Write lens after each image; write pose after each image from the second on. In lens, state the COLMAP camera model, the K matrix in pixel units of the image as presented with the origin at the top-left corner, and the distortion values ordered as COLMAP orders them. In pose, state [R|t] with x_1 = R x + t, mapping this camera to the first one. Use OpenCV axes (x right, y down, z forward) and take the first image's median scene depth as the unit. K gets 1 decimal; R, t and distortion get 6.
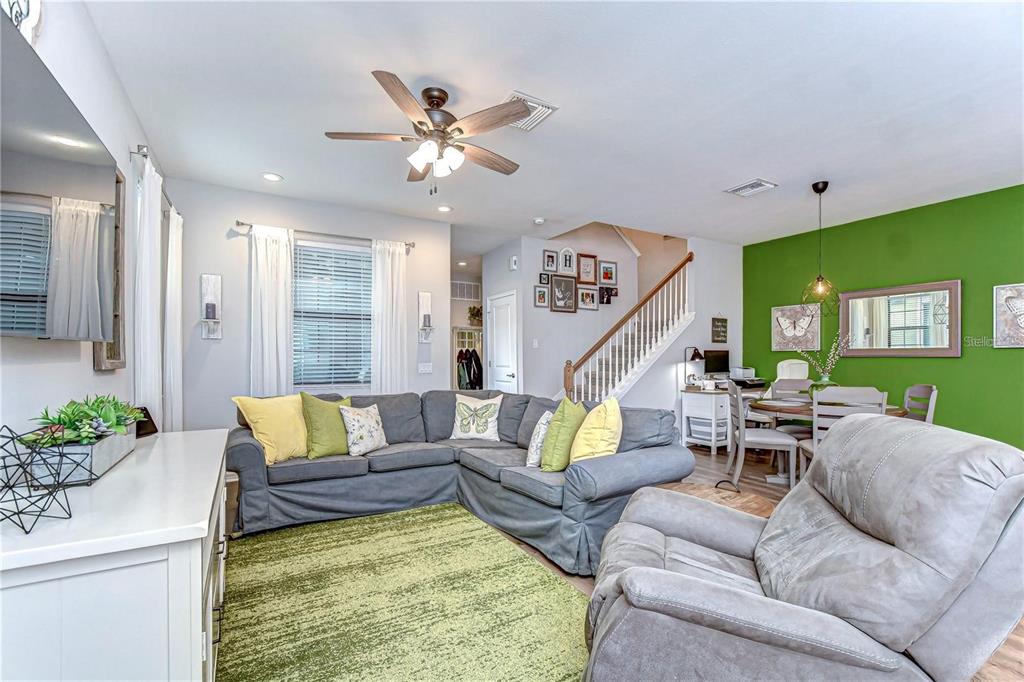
lens RADIAL K [[446.4, 0, 512.1], [0, 446.4, 361.0], [0, 0, 1]] dist [0.009325, -0.007914]
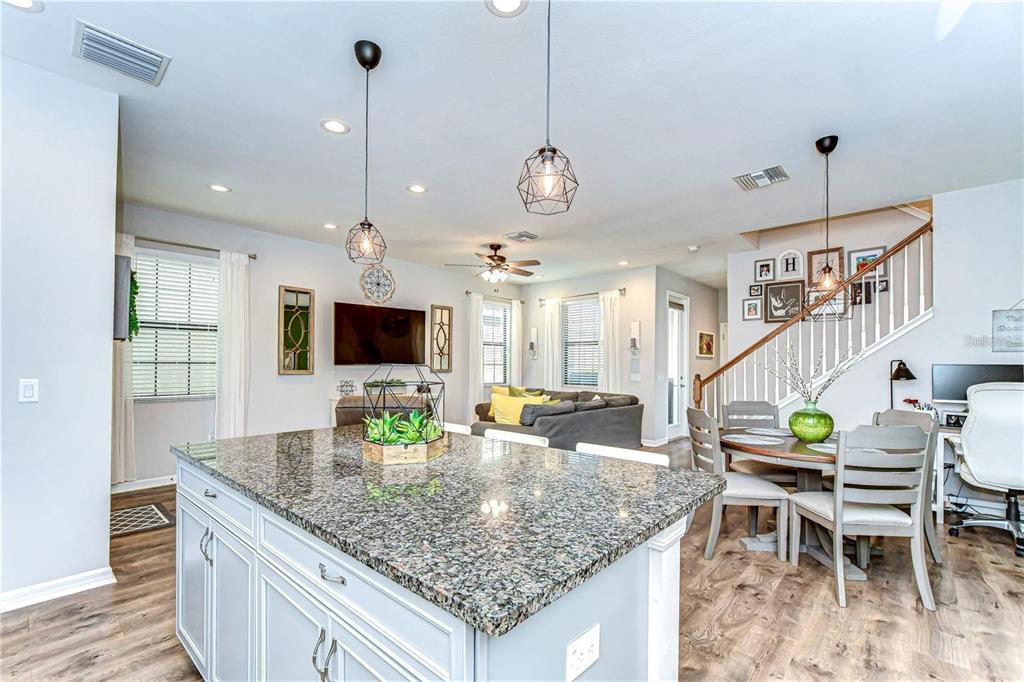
lens RADIAL K [[446.4, 0, 512.1], [0, 446.4, 361.0], [0, 0, 1]] dist [0.009325, -0.007914]
pose [[0.301897, -0.004652, -0.953329, 0.836908], [-0.013263, 0.999871, -0.009080, -0.014208], [0.953248, 0.015385, 0.301797, 0.200005]]
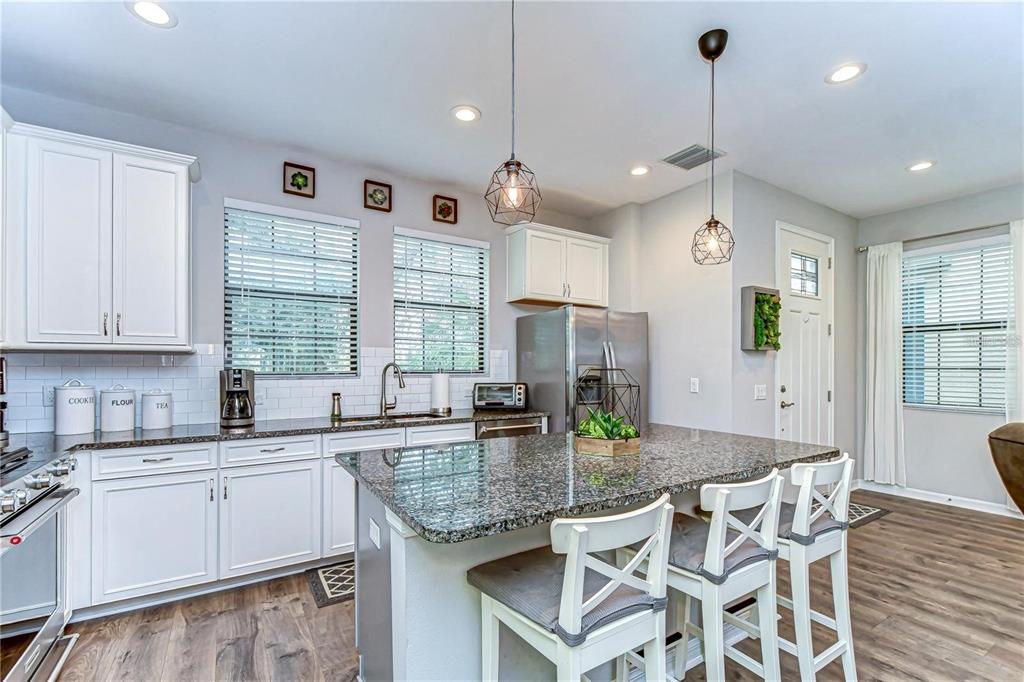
lens RADIAL K [[453.5, 0, 507.8], [0, 453.5, 367.4], [0, 0, 1]] dist [0.009739, 0.000063]
pose [[-0.999590, -0.001410, -0.028592, 0.630649], [-0.001702, 0.999947, 0.010194, -0.017625], [0.028576, 0.010238, -0.999539, 0.540980]]
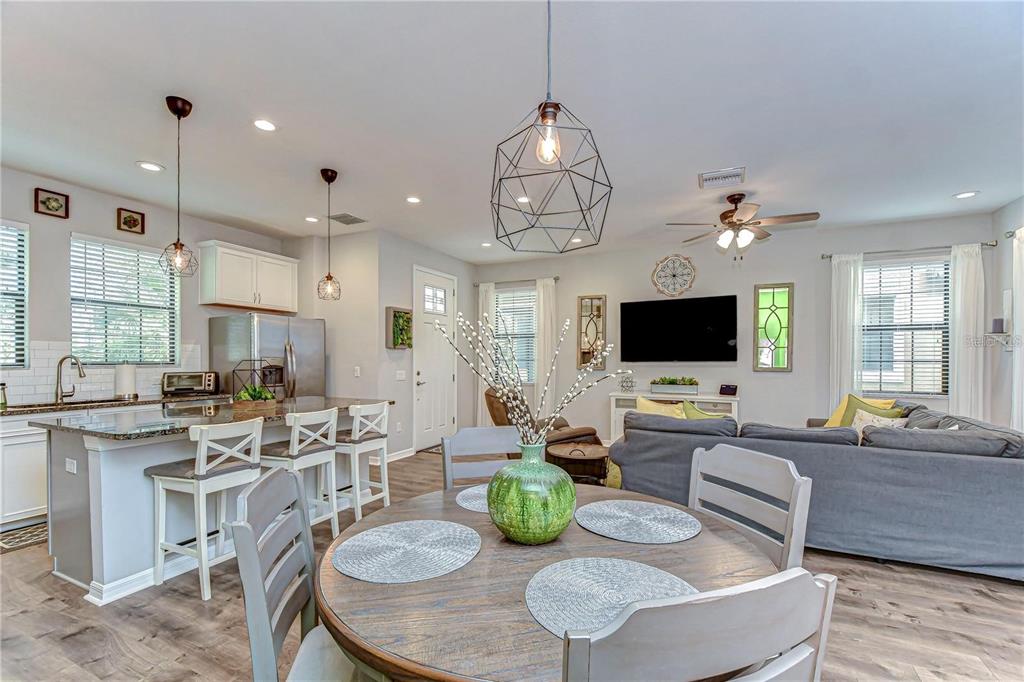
lens RADIAL K [[452.2, 0, 515.2], [0, 452.2, 360.2], [0, 0, 1]] dist [0.016879, -0.009607]
pose [[-0.832170, -0.000153, -0.554521, 0.593305], [-0.006135, 0.999941, 0.008931, -0.019962], [0.554487, 0.010835, -0.832122, 0.848018]]
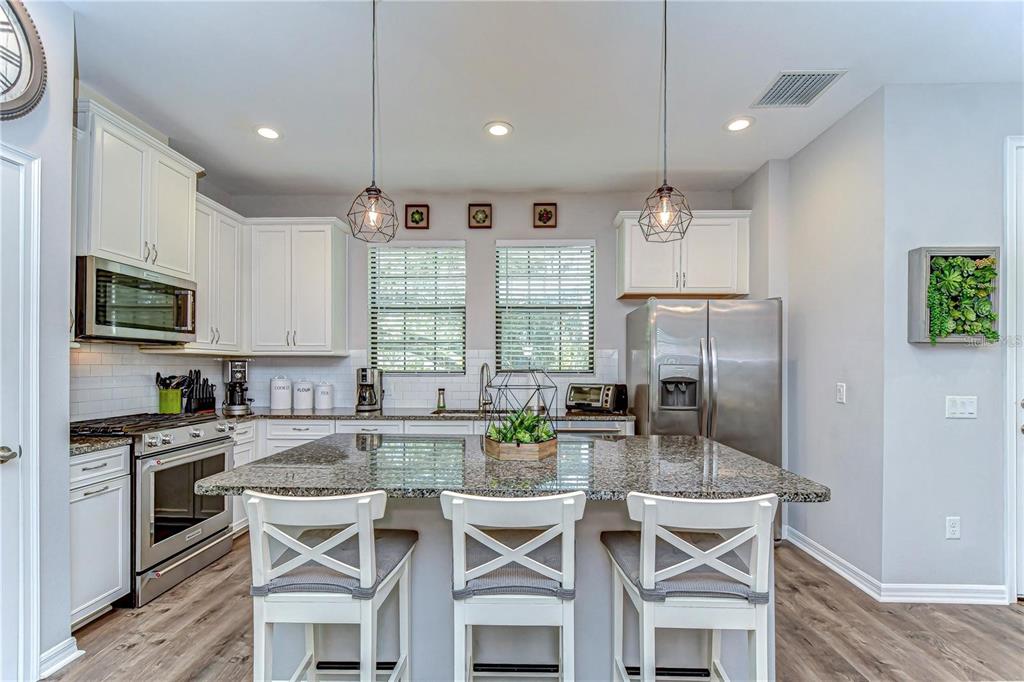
lens RADIAL K [[453.1, 0, 513.1], [0, 453.1, 364.4], [0, 0, 1]] dist [0.001216, -0.001252]
pose [[-0.844614, -0.001091, 0.535375, 0.388751], [0.001764, 0.999987, 0.004821, -0.018420], [-0.535374, 0.005016, -0.844601, 0.483786]]
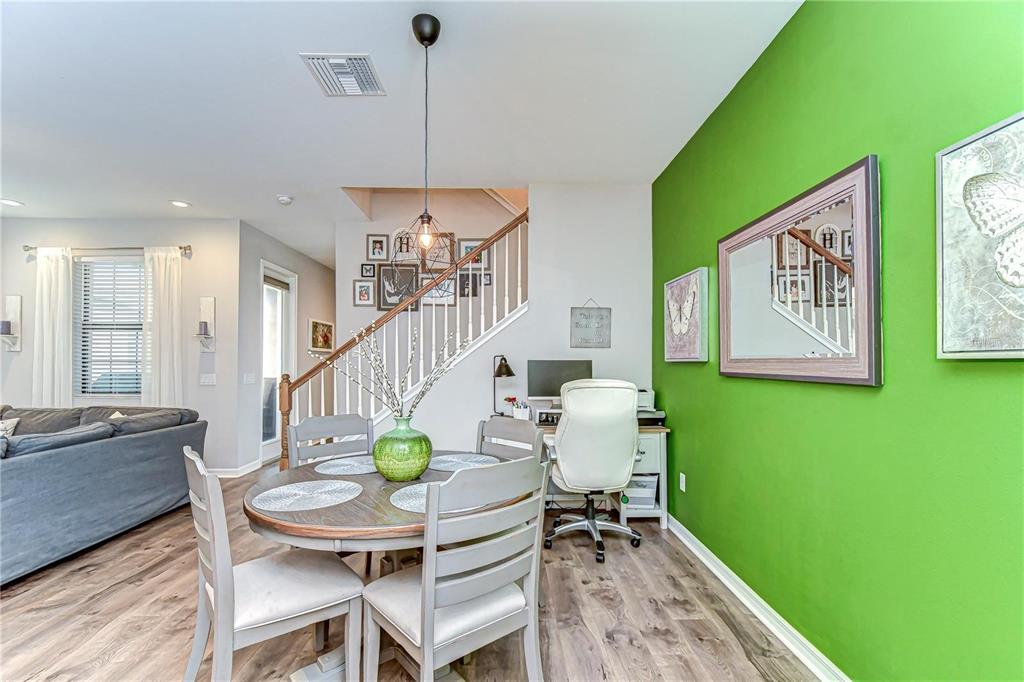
lens RADIAL K [[446.4, 0, 512.1], [0, 446.4, 361.0], [0, 0, 1]] dist [0.009325, -0.007914]
pose [[0.872795, 0.003073, -0.488078, 0.687287], [-0.008122, 0.999933, -0.008228, -0.016713], [0.488020, 0.011145, 0.872761, 0.424700]]
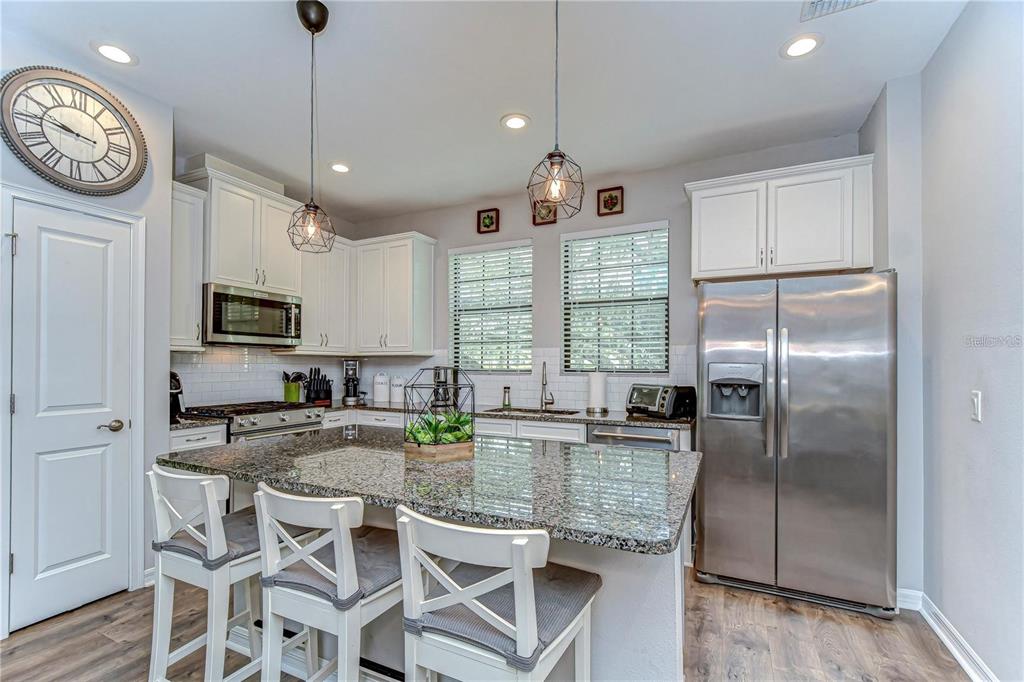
lens RADIAL K [[446.4, 0, 512.1], [0, 446.4, 361.0], [0, 0, 1]] dist [0.009325, -0.007914]
pose [[-0.551086, 0.004058, 0.834438, 0.276763], [0.004169, 0.999989, -0.002110, -0.017190], [-0.834438, 0.002316, -0.551097, 0.343814]]
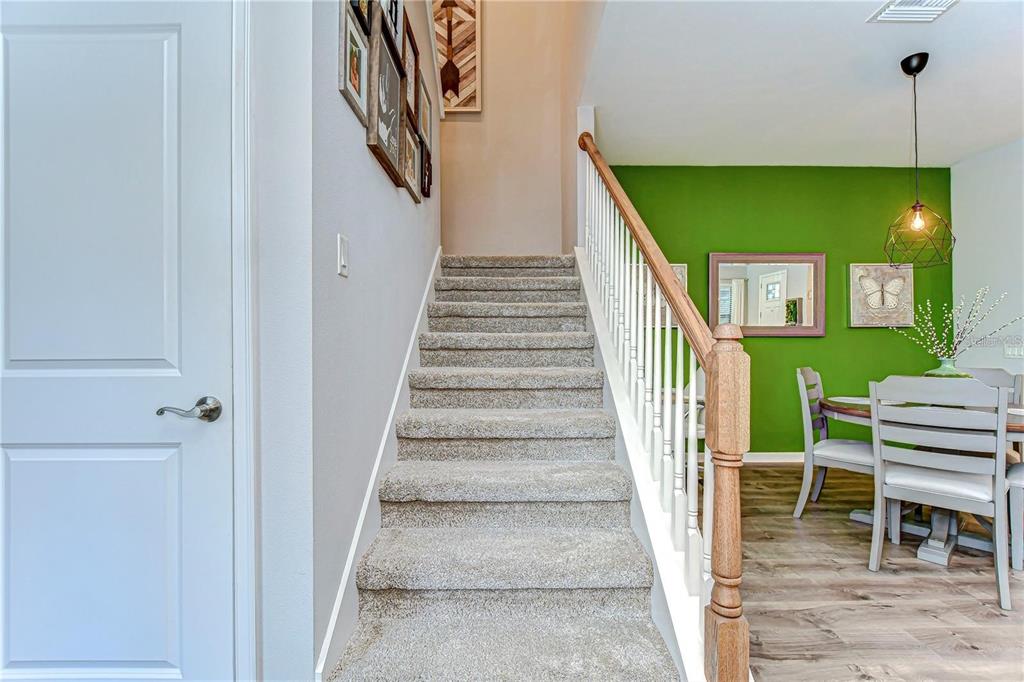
lens RADIAL K [[462.1, 0, 512.0], [0, 462.1, 341.0], [0, 0, 1]] dist [-0.000137, -0.000201]
pose [[0.497857, 0.012858, 0.867164, -0.112090], [0.008924, 0.999761, -0.019947, 0.010164], [-0.867213, 0.017669, 0.497623, 0.801537]]
